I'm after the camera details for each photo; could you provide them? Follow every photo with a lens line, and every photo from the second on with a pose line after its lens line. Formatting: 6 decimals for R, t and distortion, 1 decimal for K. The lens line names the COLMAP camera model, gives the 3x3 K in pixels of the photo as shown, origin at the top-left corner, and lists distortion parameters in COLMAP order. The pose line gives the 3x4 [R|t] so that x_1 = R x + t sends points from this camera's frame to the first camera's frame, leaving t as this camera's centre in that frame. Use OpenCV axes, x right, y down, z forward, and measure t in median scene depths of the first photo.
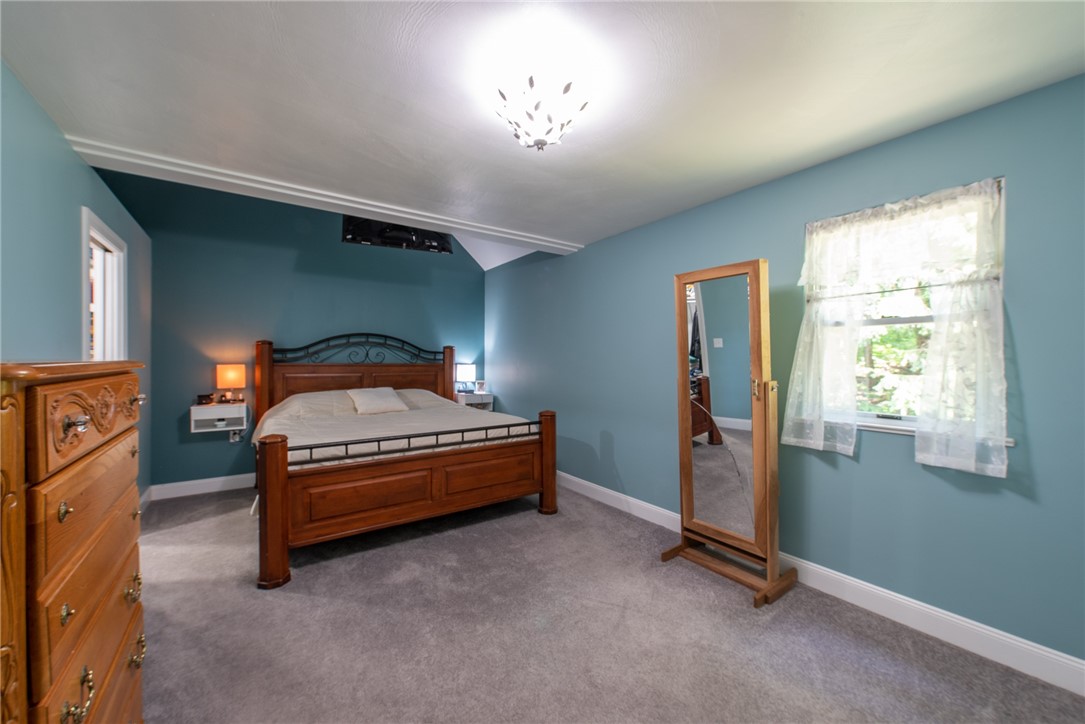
lens RADIAL K [[424.2, 0, 539.5], [0, 424.2, 361.4], [0, 0, 1]] dist [0.009903, -0.002619]
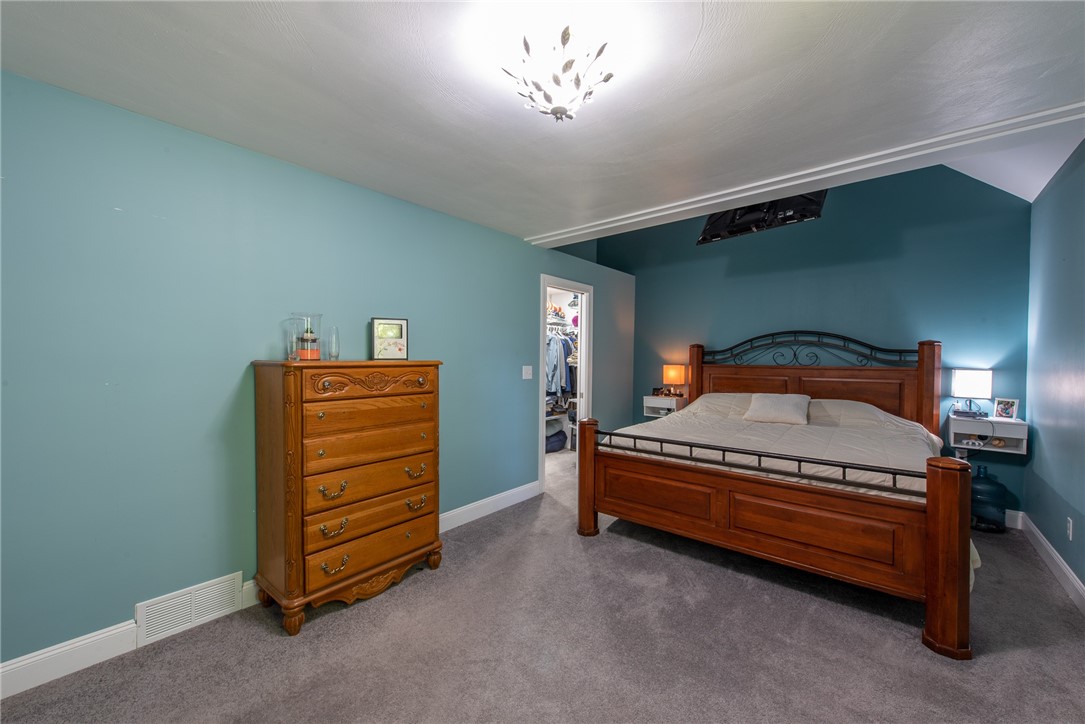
lens RADIAL K [[424.2, 0, 533.8], [0, 424.2, 360.9], [0, 0, 1]] dist [0.009903, -0.002619]
pose [[0.240109, 0.001692, -0.970744, 0.374302], [-0.007481, 0.999972, -0.000108, -0.001408], [0.970717, 0.007288, 0.240115, 0.332618]]
